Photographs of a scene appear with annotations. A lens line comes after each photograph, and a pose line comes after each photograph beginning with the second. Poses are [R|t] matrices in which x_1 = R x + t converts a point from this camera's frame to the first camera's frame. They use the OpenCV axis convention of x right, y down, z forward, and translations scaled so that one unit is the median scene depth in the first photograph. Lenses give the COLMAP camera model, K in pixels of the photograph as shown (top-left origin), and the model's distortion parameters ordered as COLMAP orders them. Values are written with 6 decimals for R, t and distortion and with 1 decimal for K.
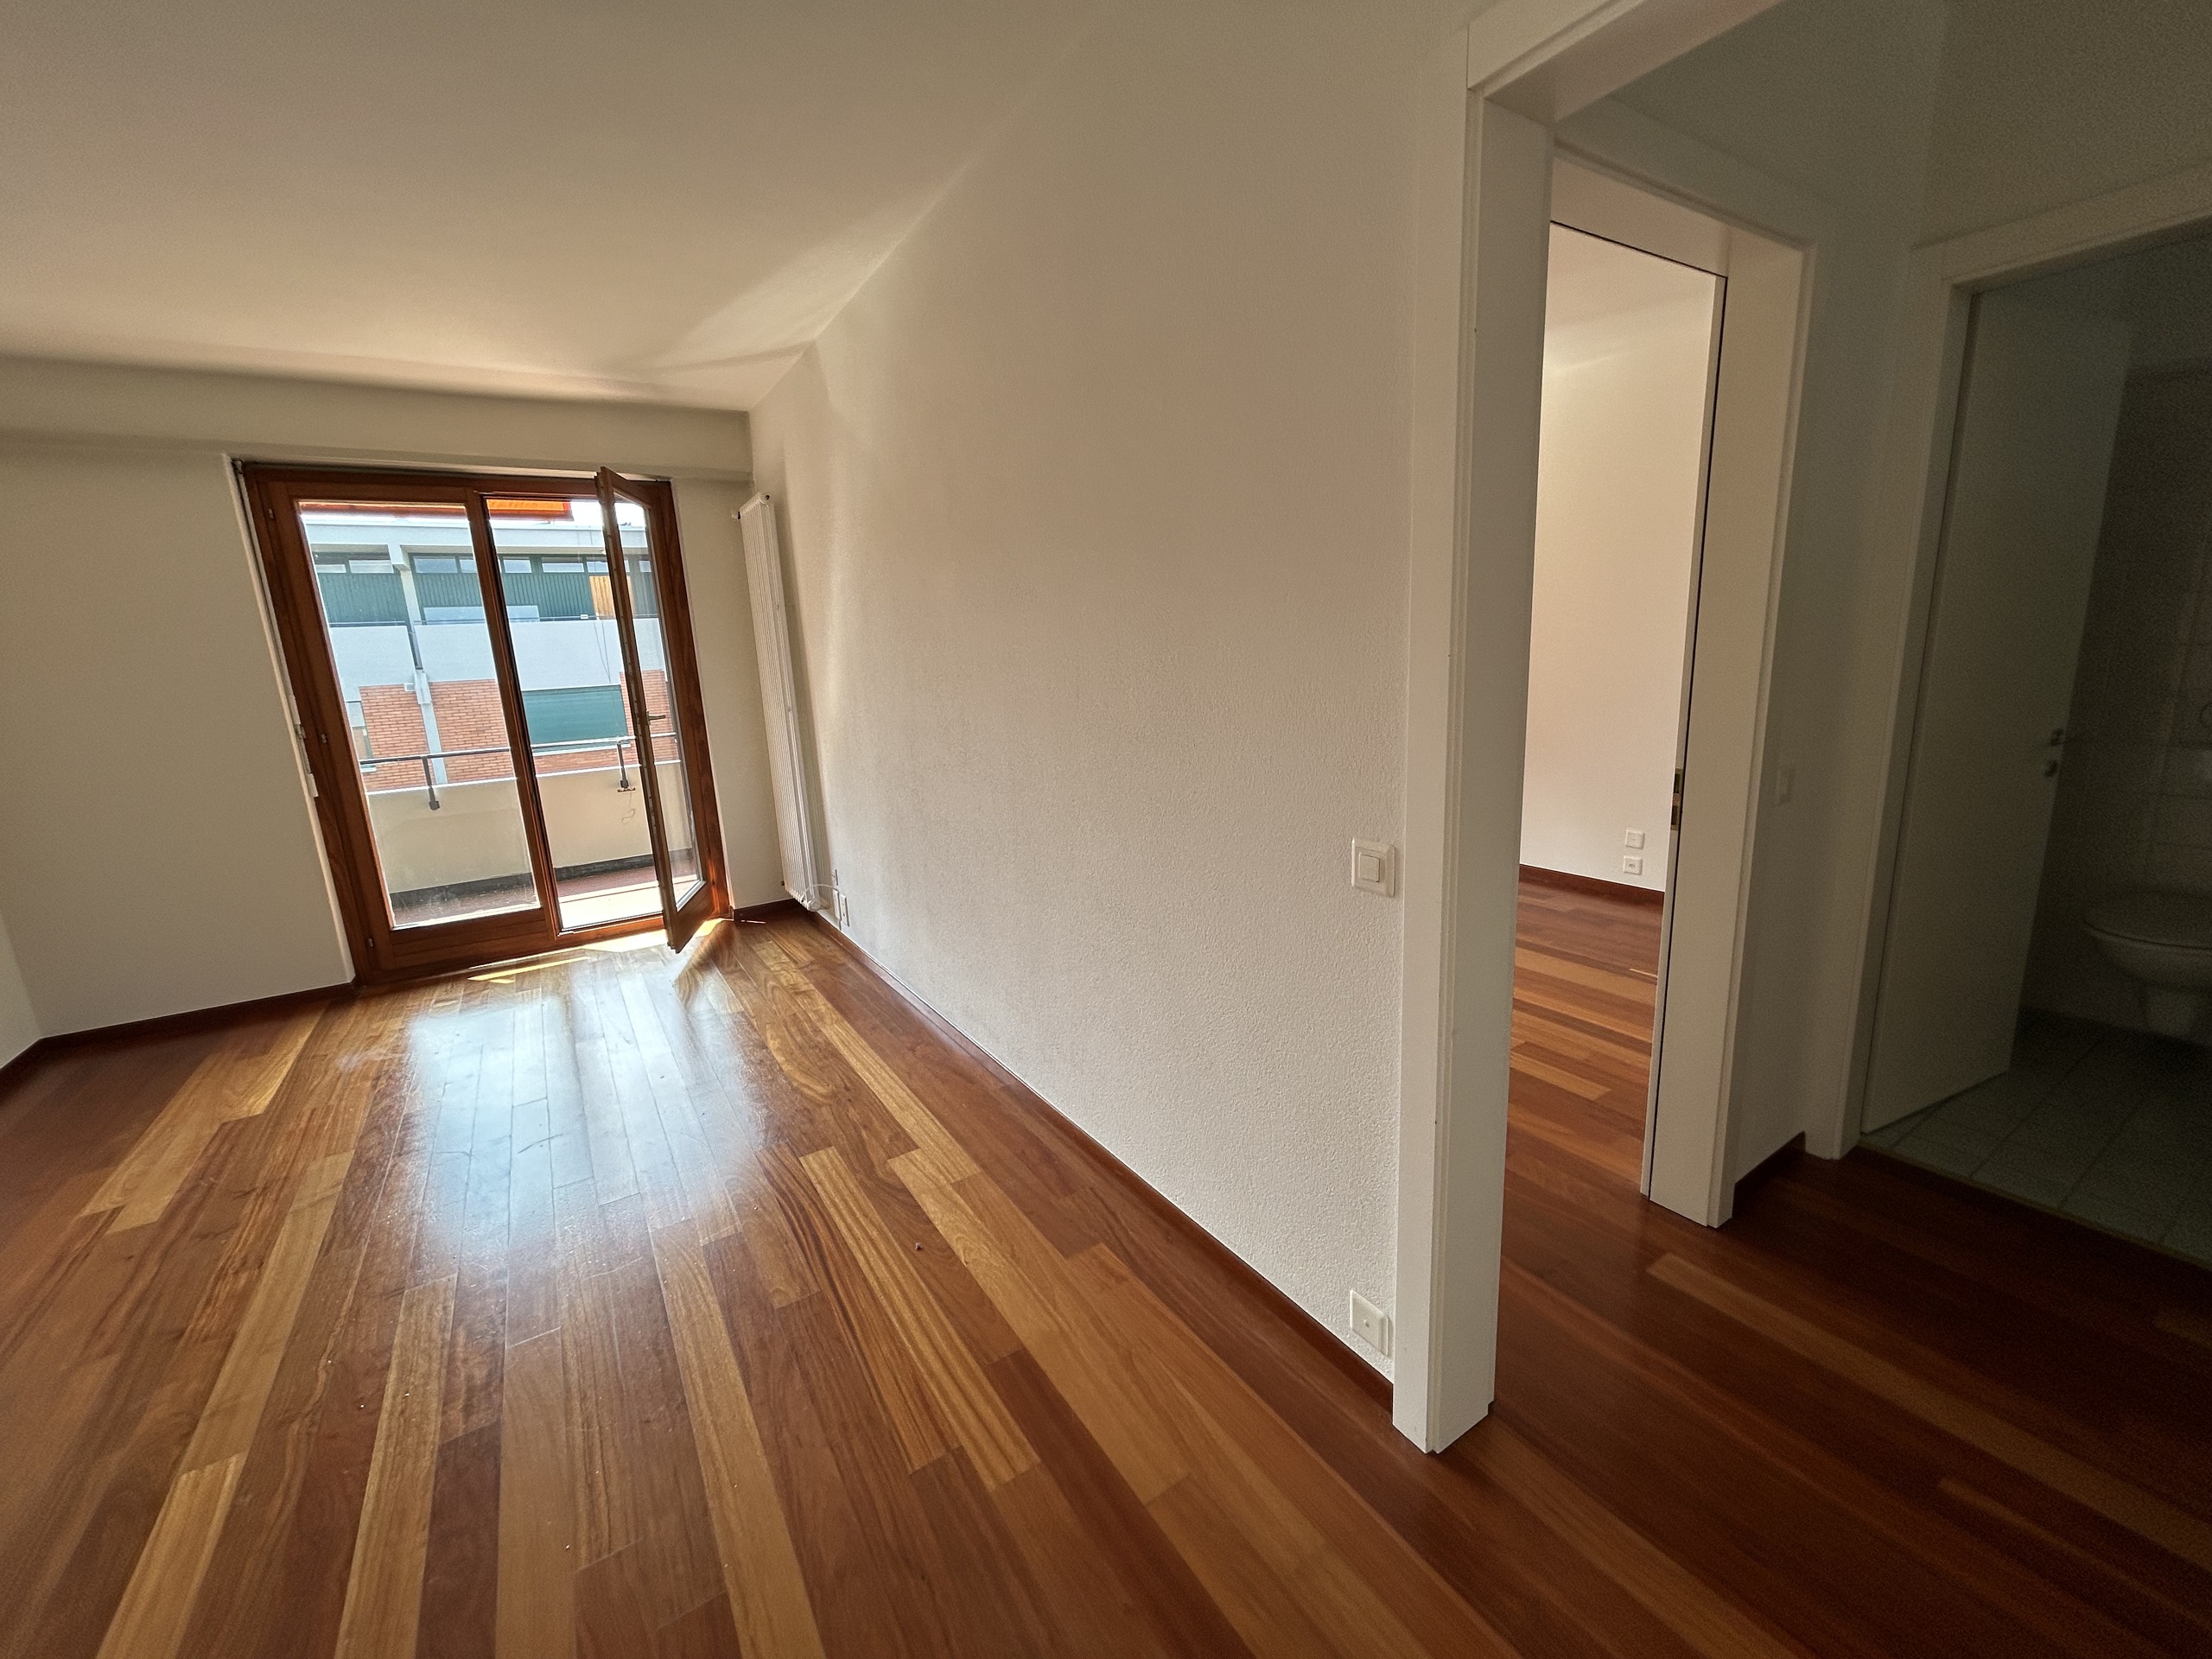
lens RADIAL K [[893.2, 0, 1099.4], [0, 893.2, 826.5], [0, 0, 1]] dist [0.001006, 0.000421]
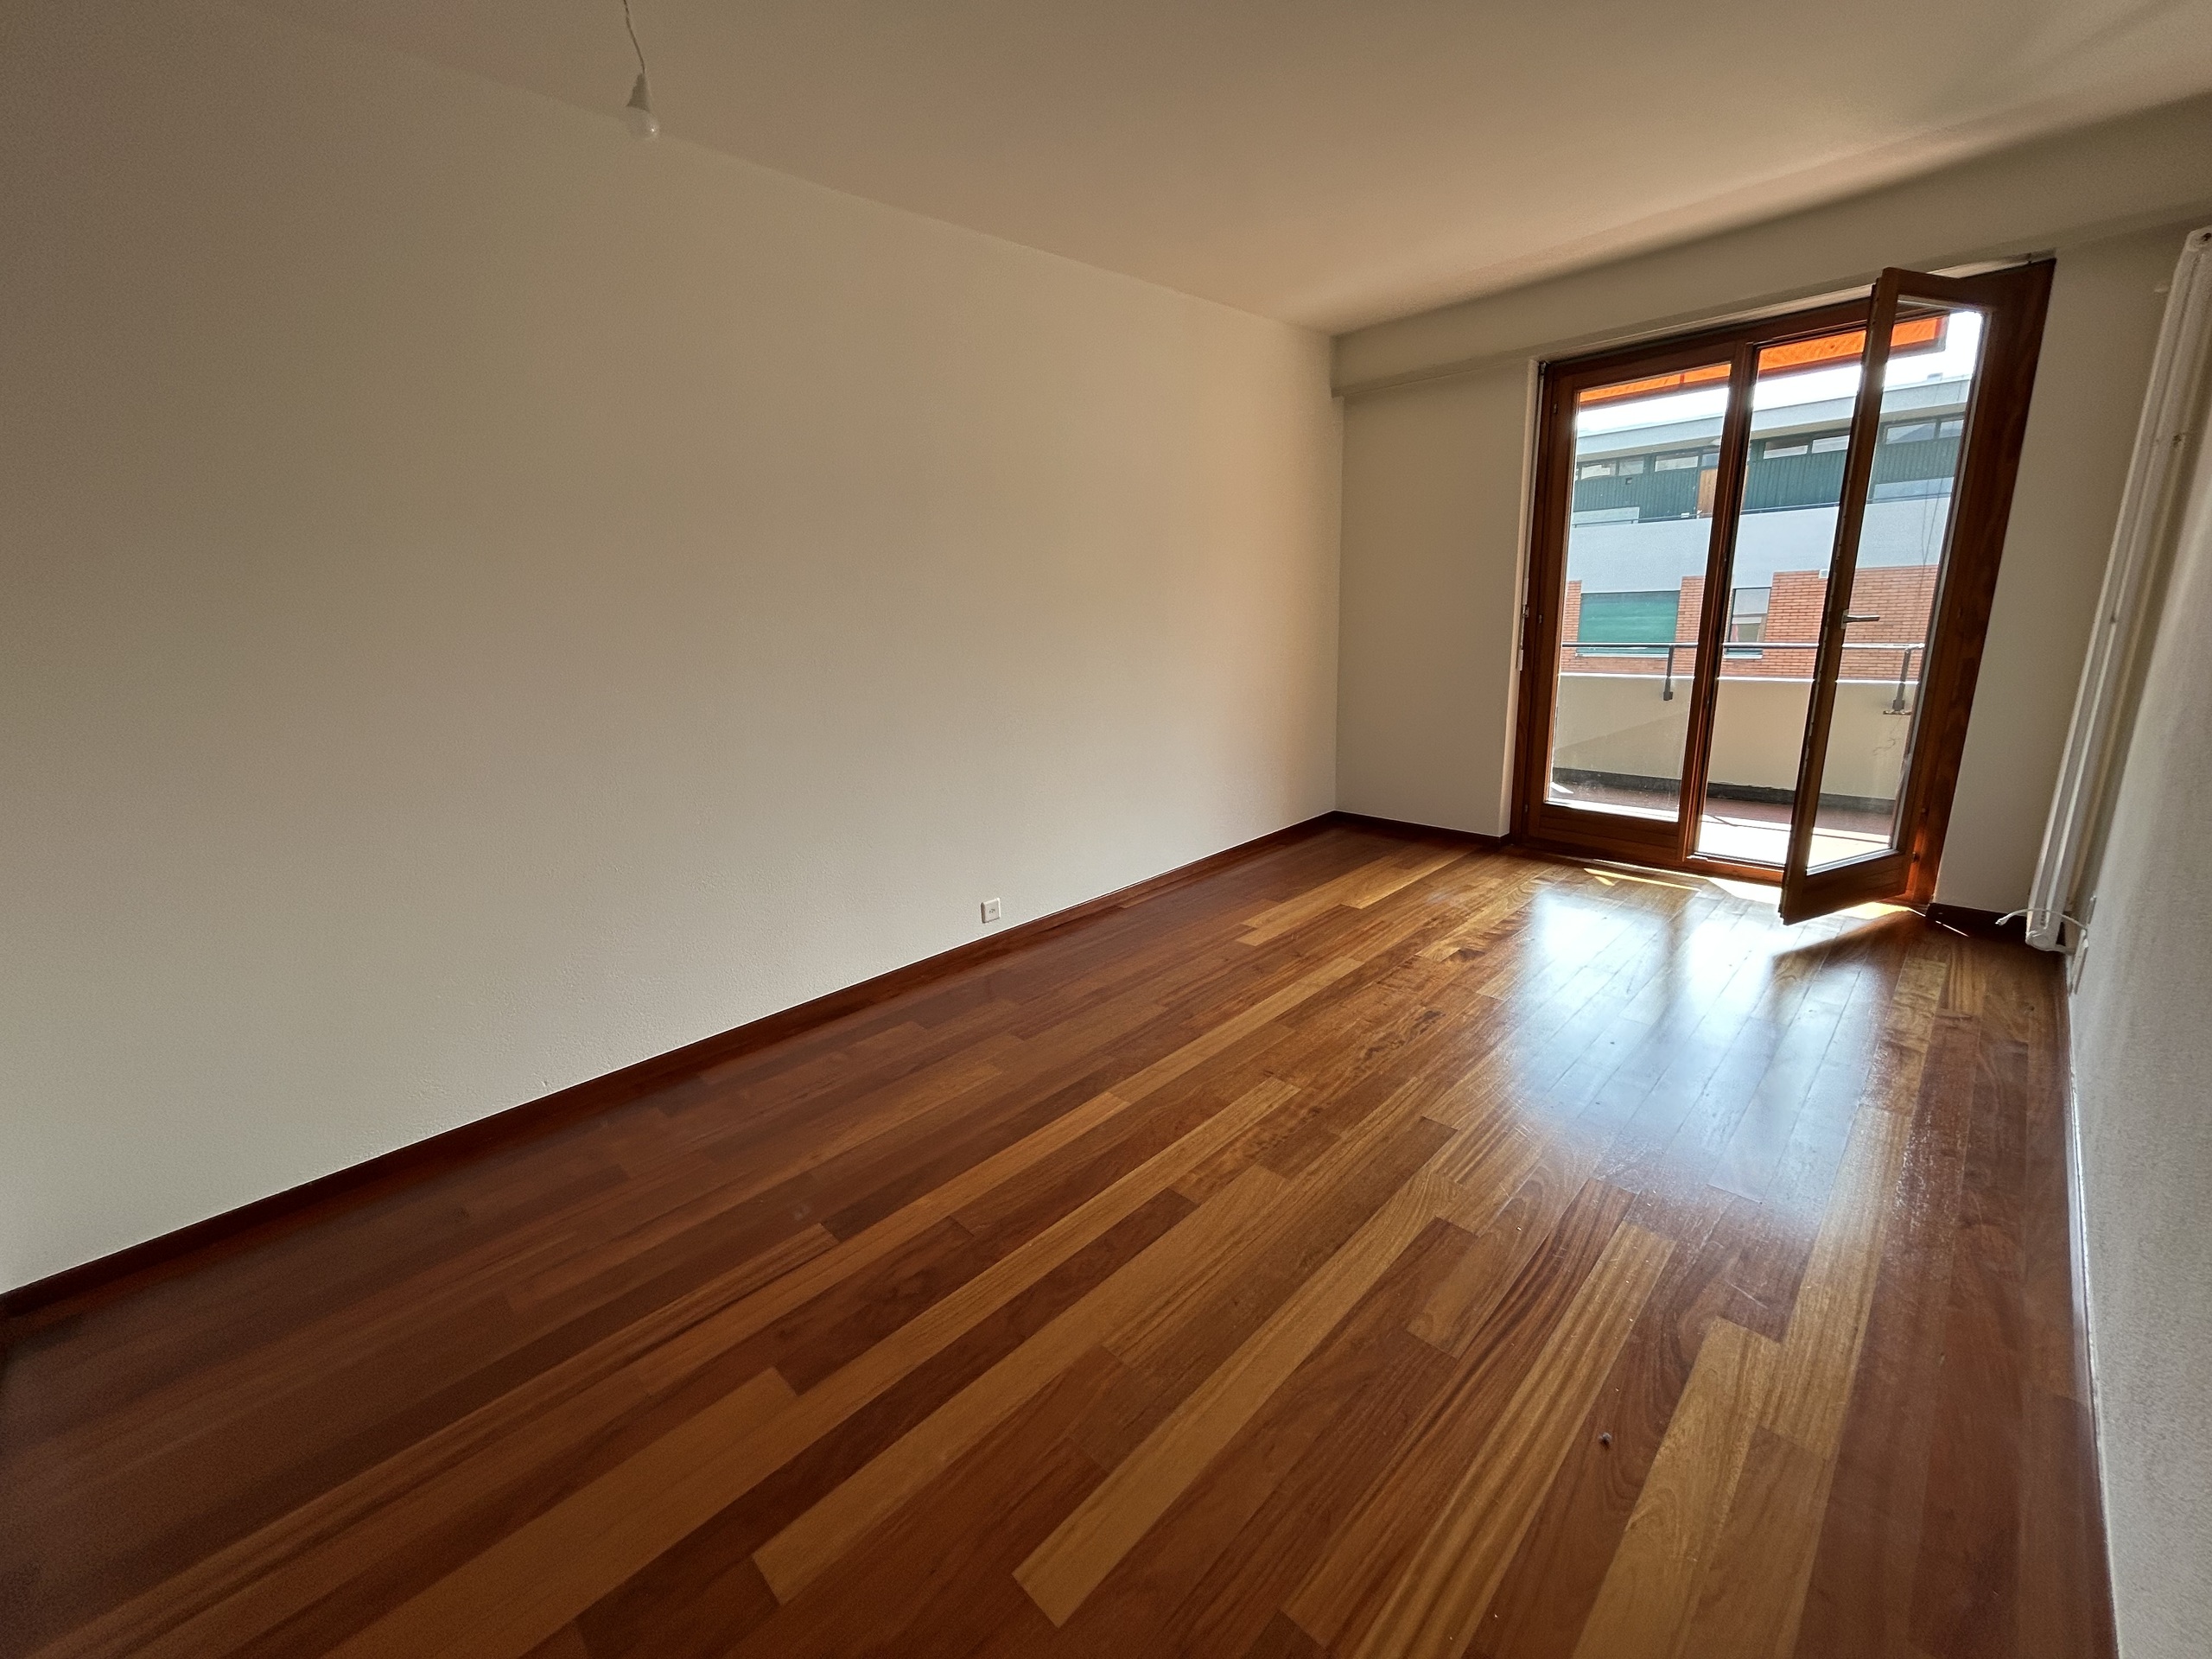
lens RADIAL K [[884.9, 0, 1106.0], [0, 884.9, 829.5], [0, 0, 1]] dist [0.009233, -0.000182]
pose [[0.221867, 0.286169, -0.932139, 0.130087], [-0.167627, 0.952926, 0.252652, -0.045466], [0.960560, 0.100197, 0.259393, 0.264785]]
